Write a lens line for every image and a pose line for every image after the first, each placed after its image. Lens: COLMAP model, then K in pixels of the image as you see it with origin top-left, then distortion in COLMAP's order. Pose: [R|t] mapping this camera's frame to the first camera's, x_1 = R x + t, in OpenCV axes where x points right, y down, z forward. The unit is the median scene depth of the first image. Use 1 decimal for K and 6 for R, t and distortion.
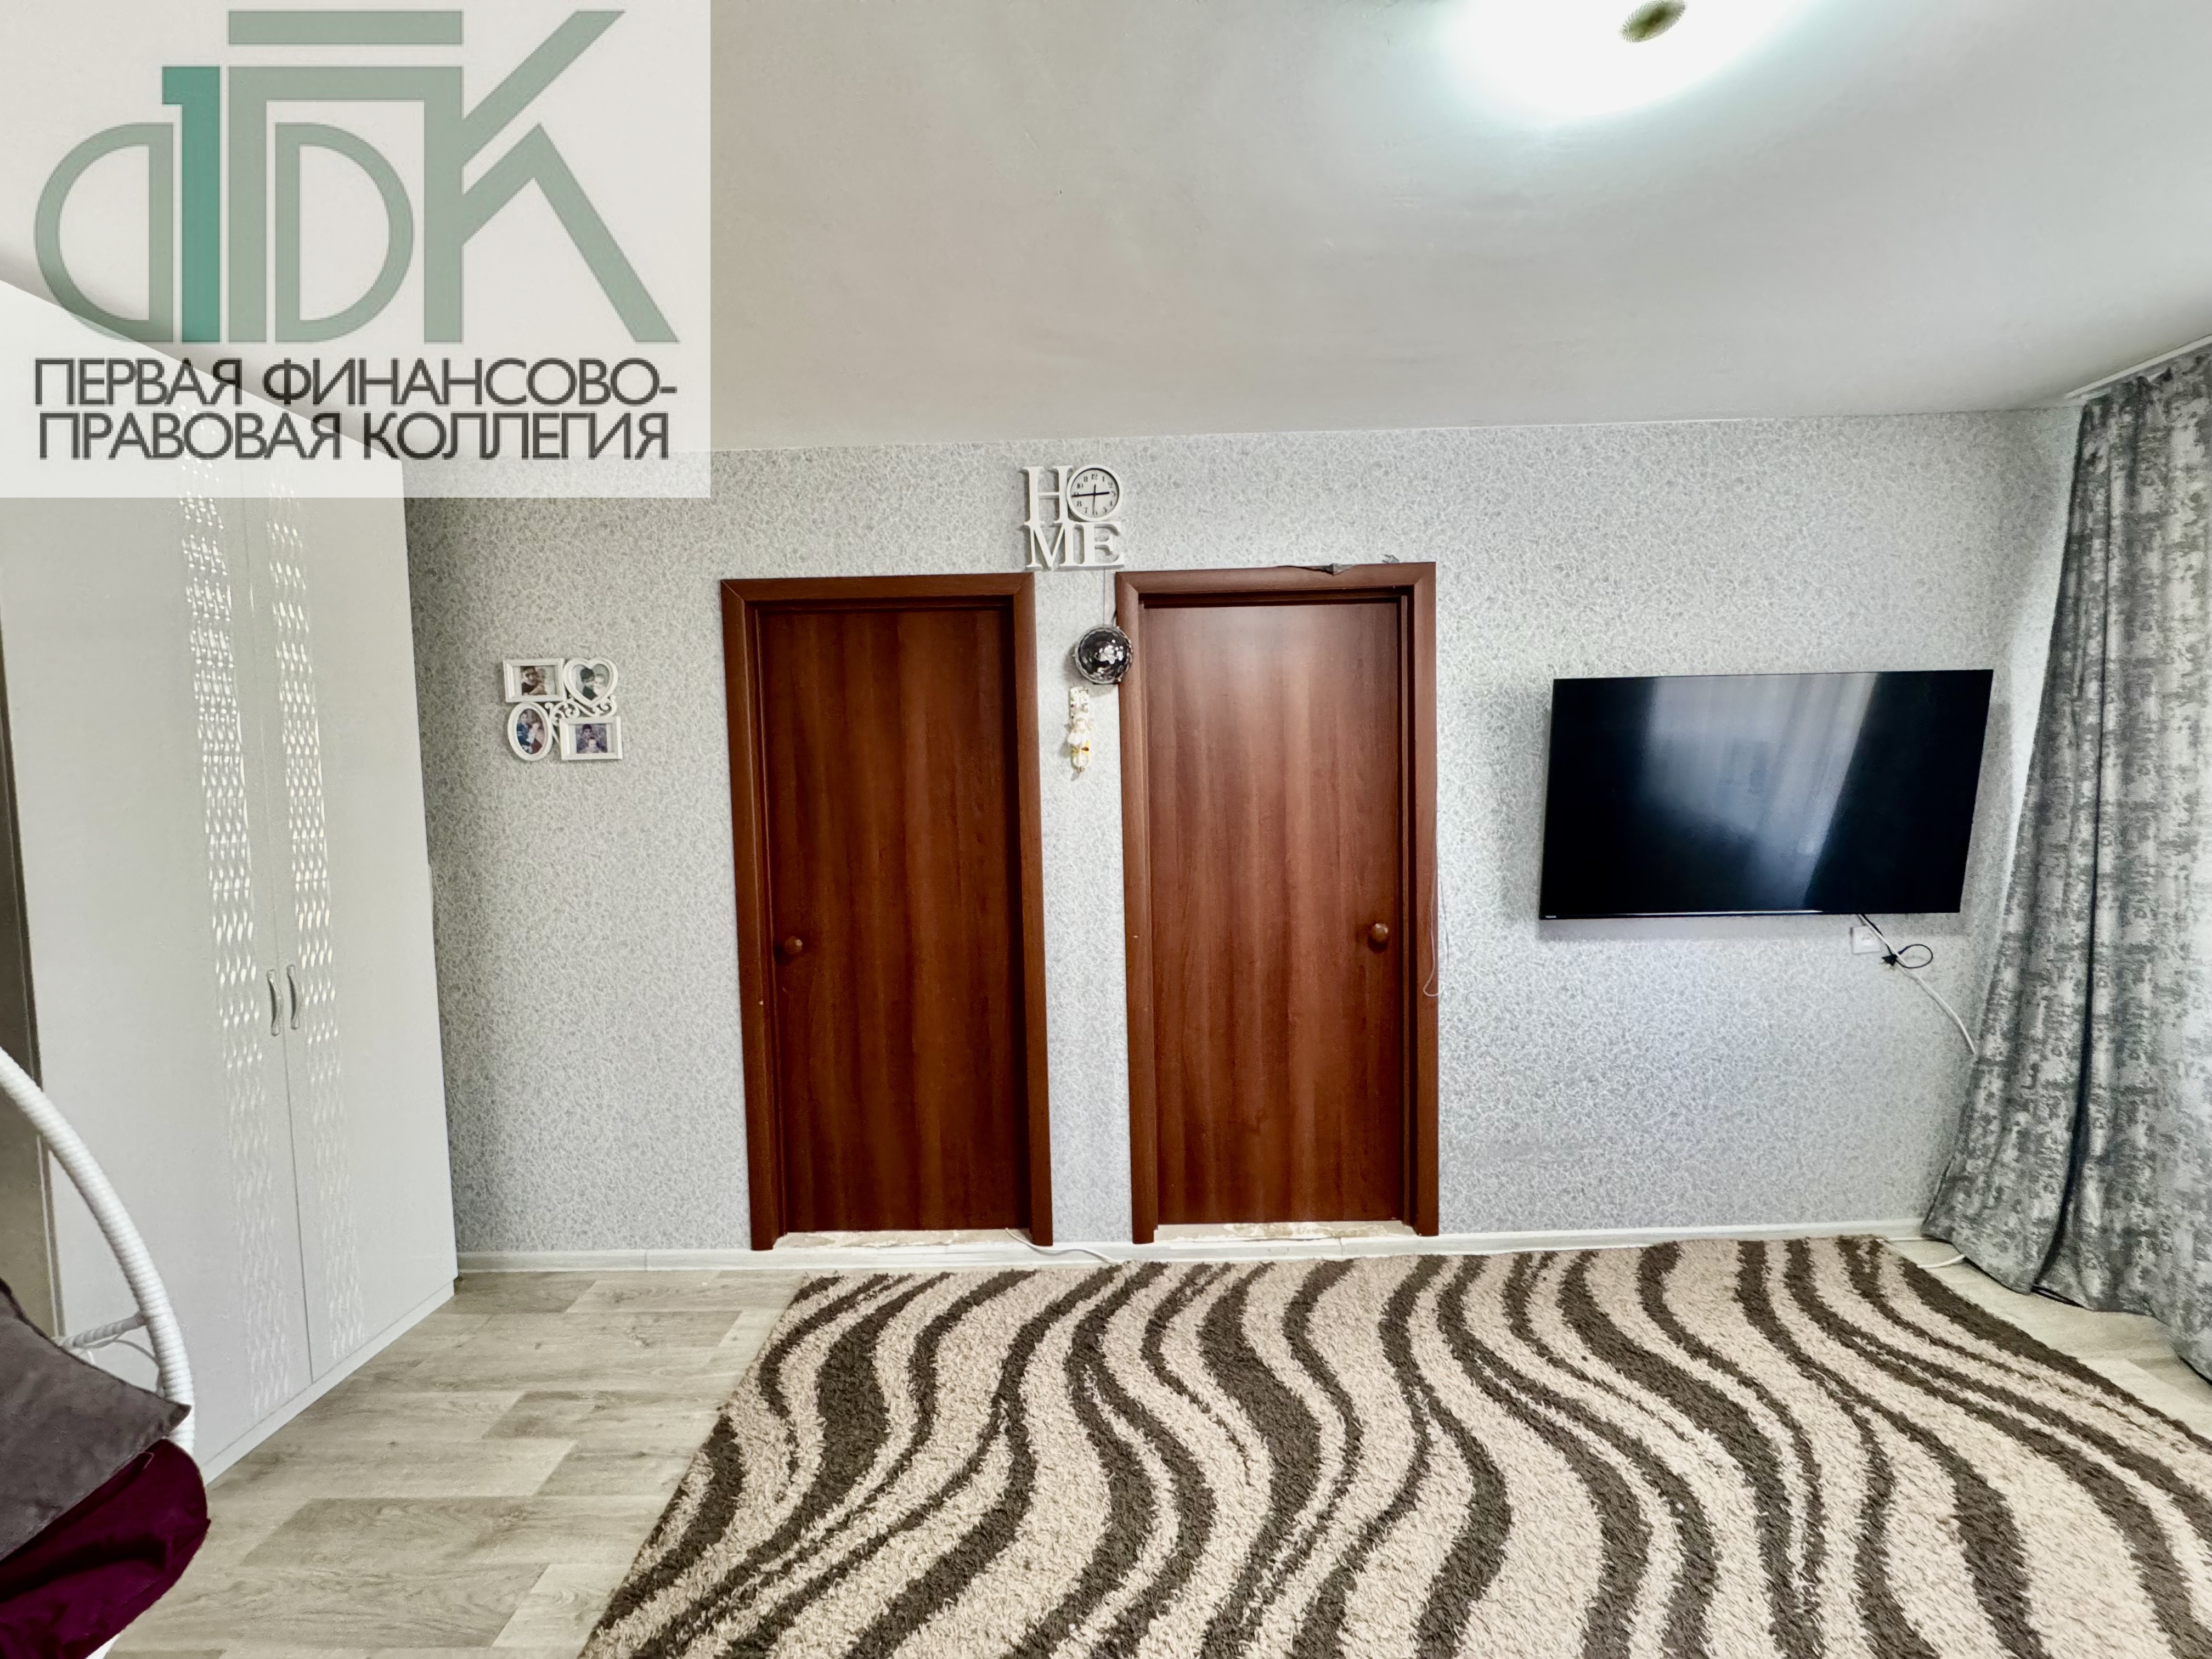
lens RADIAL K [[881.9, 0, 1104.3], [0, 881.9, 830.1], [0, 0, 1]] dist [-0.002289, 0.000205]
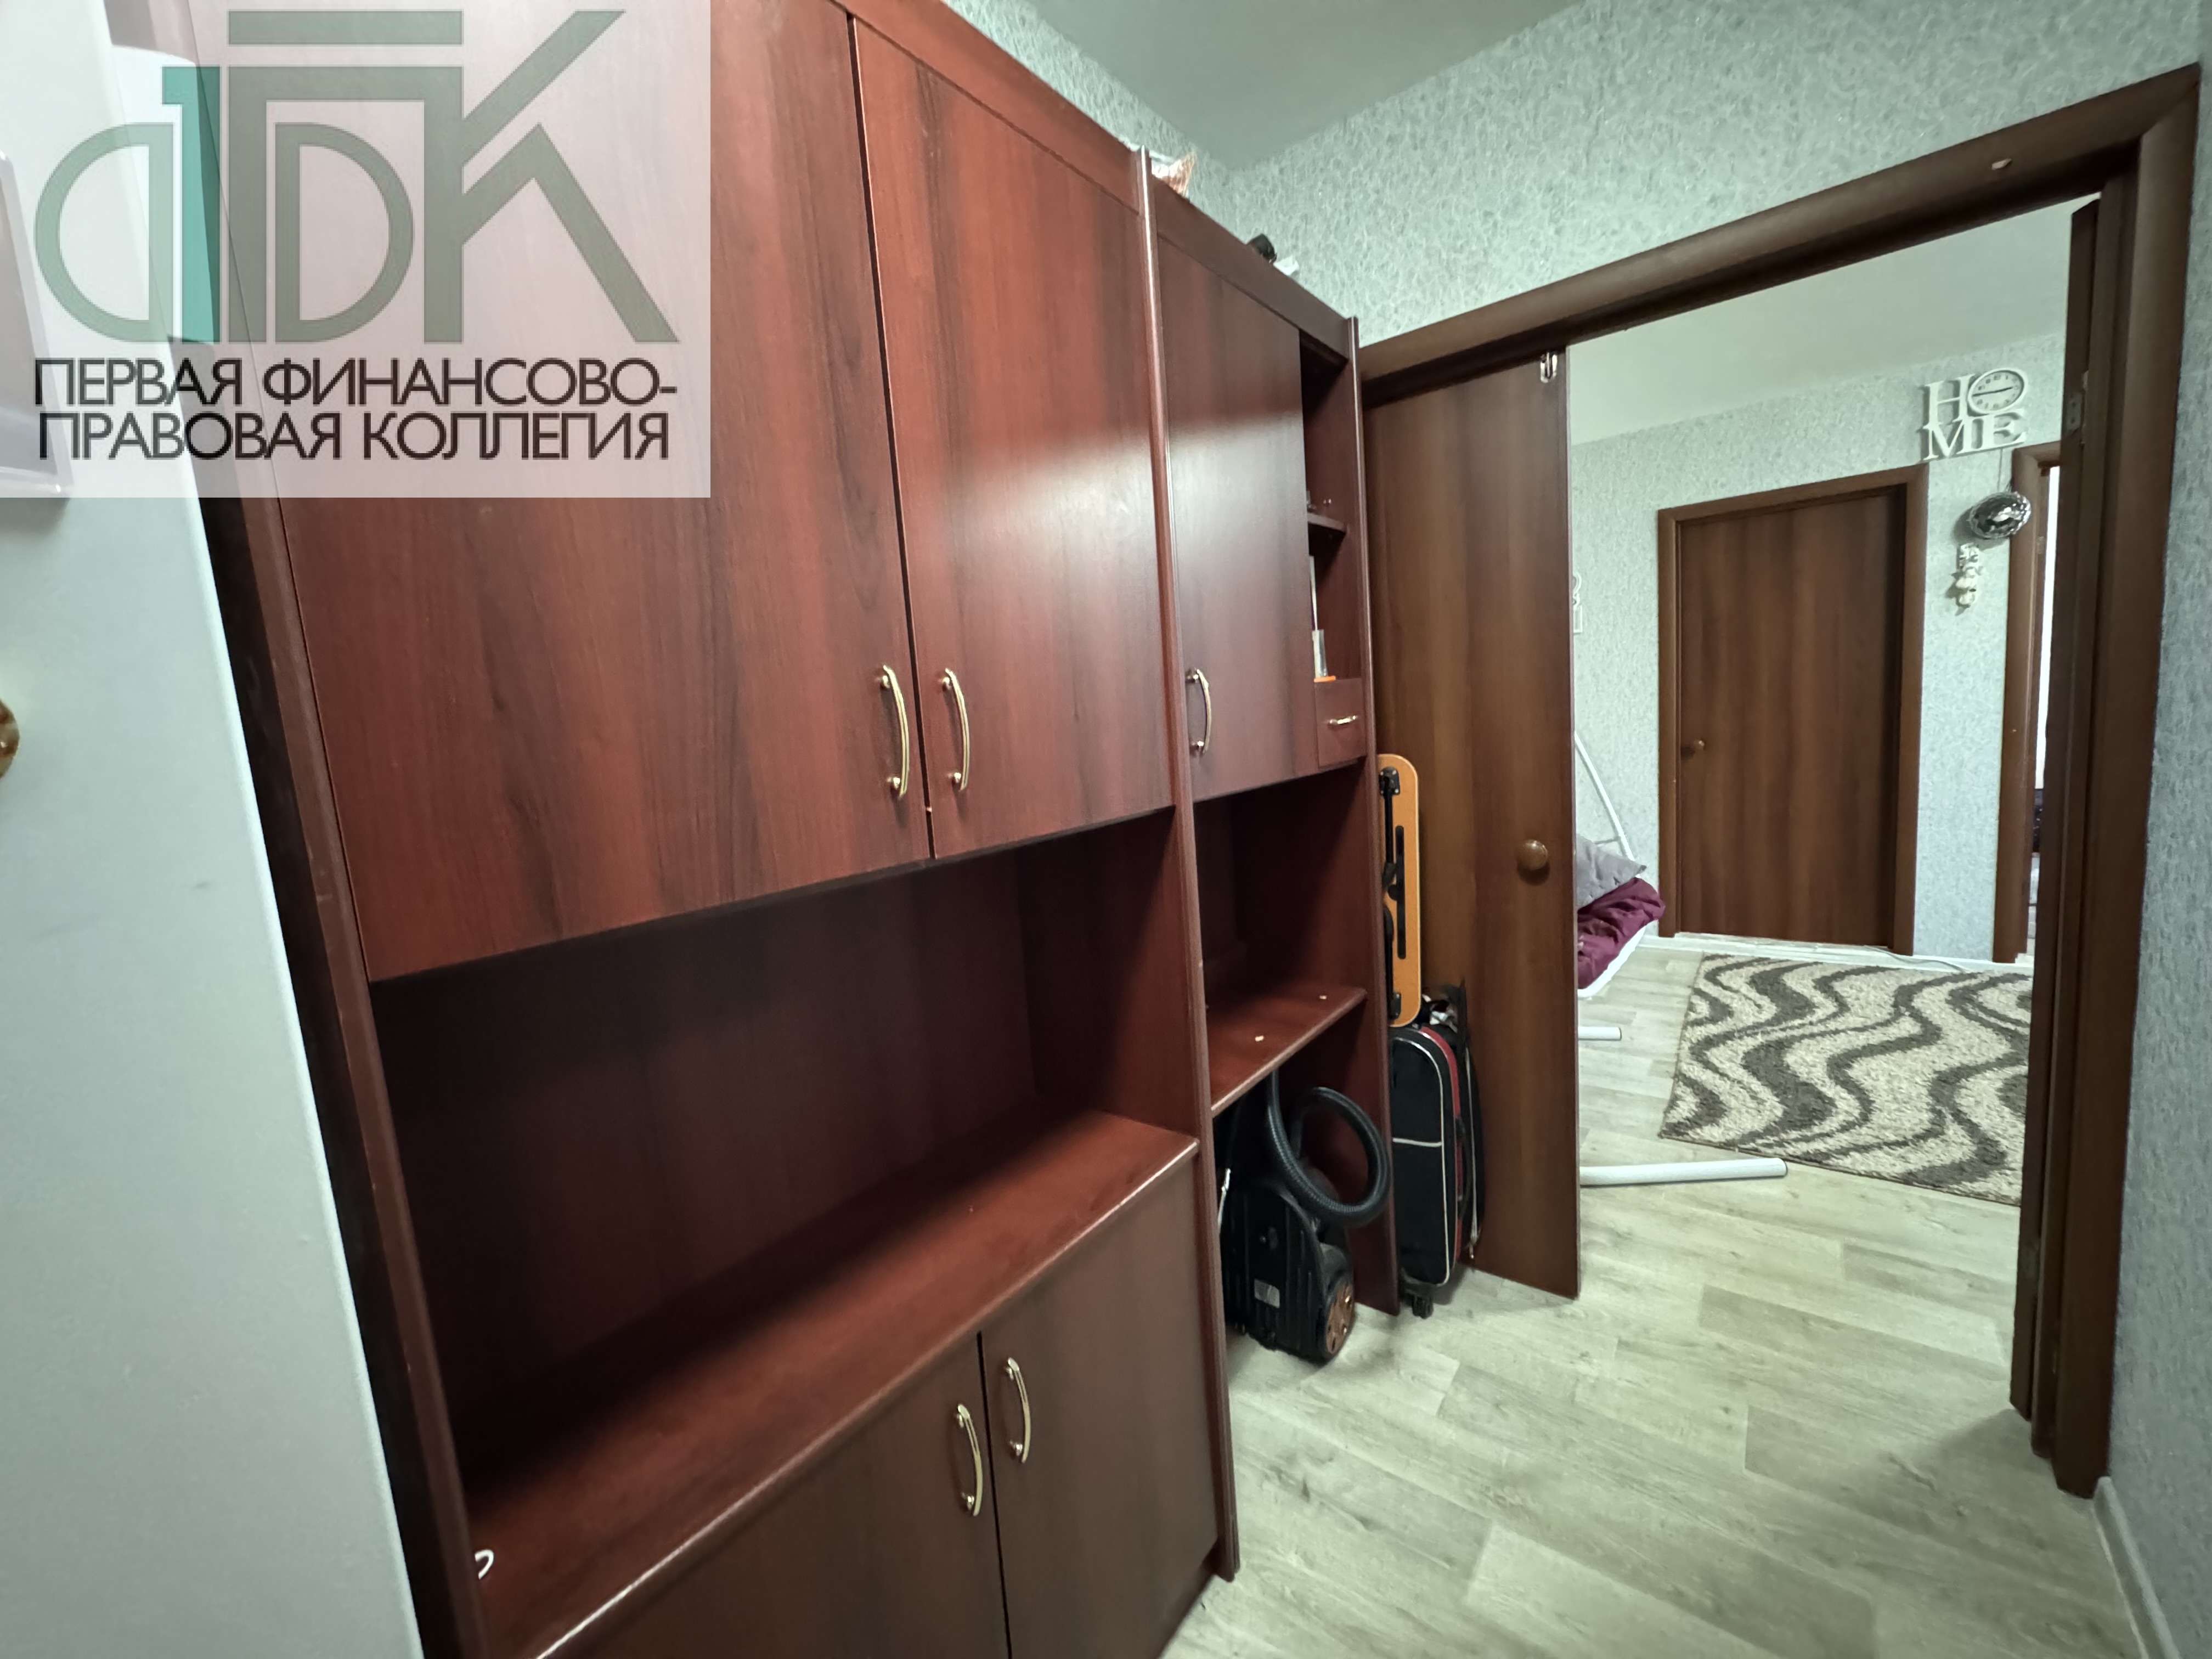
lens RADIAL K [[881.9, 0, 1104.3], [0, 881.9, 830.1], [0, 0, 1]] dist [-0.002289, 0.000205]
pose [[0.792700, 0.036137, -0.608540, -0.255687], [0.027071, 0.995170, 0.094360, 0.116399], [0.609010, -0.091273, 0.787893, -0.950110]]
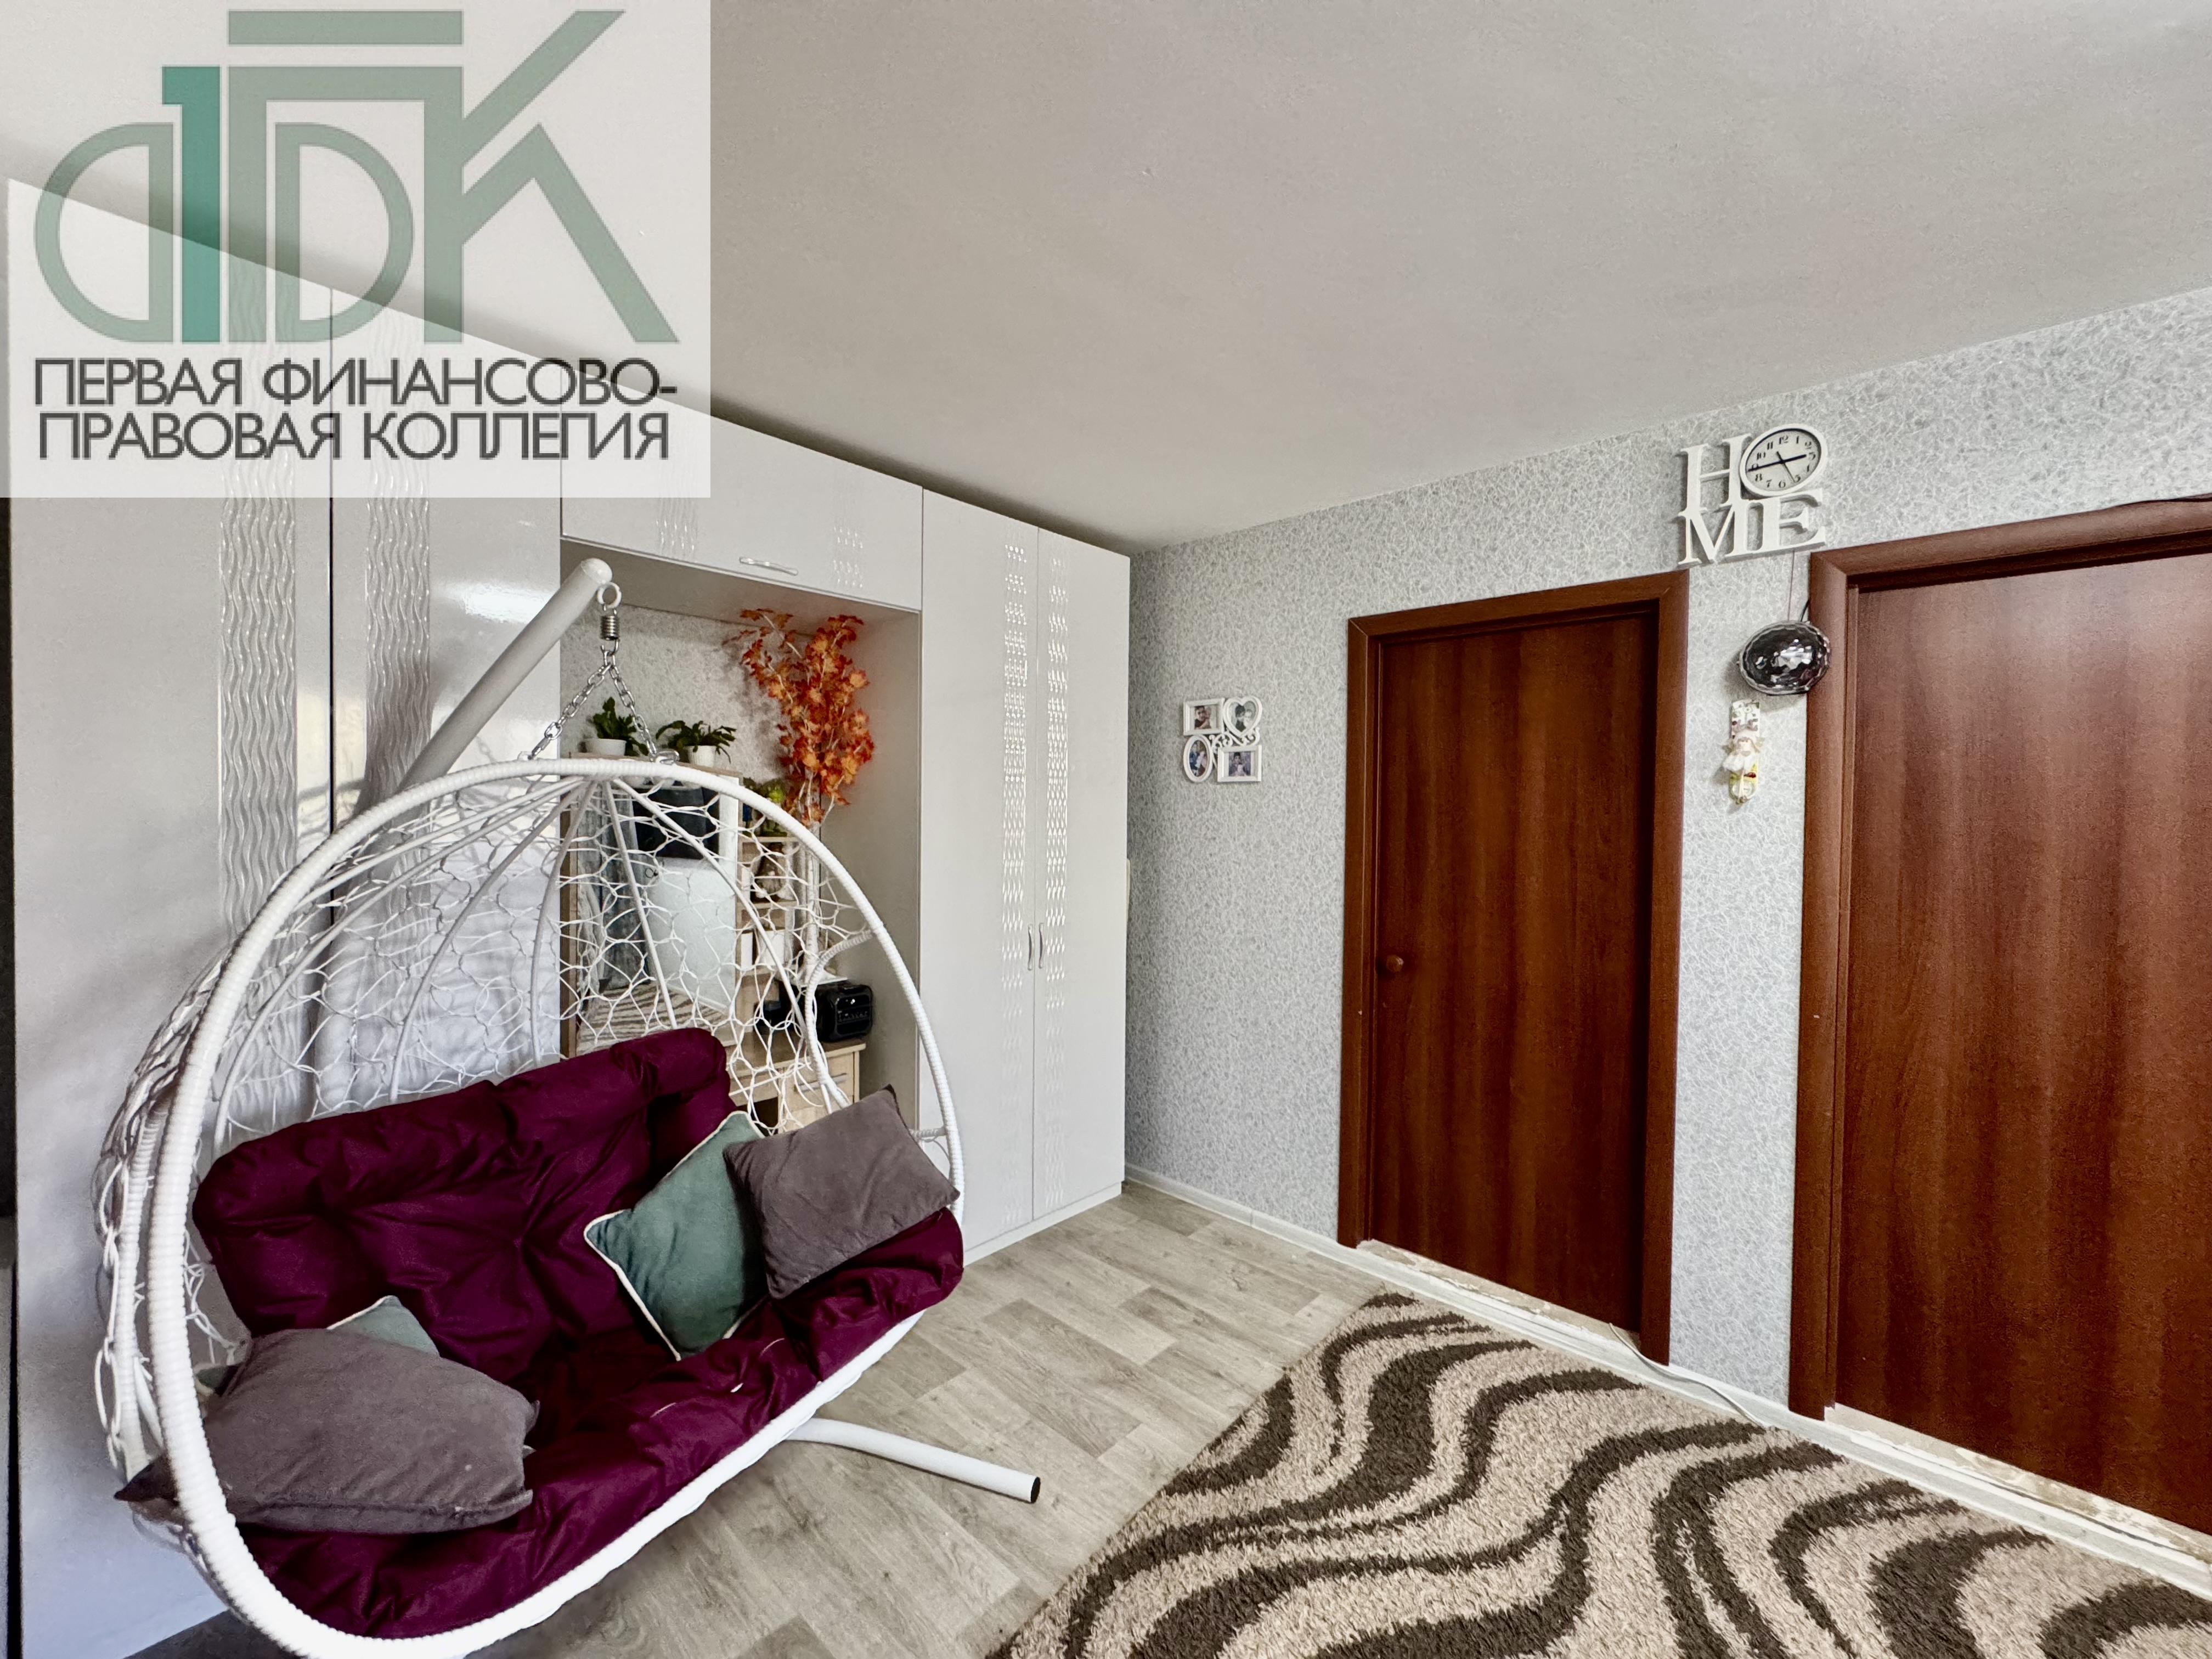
lens RADIAL K [[881.9, 0, 1104.3], [0, 881.9, 830.1], [0, 0, 1]] dist [-0.002289, 0.000205]
pose [[0.742326, 0.047219, -0.668373, 0.086945], [-0.064798, 0.997897, -0.001468, -0.001384], [0.666898, 0.044399, 0.743825, -0.003435]]
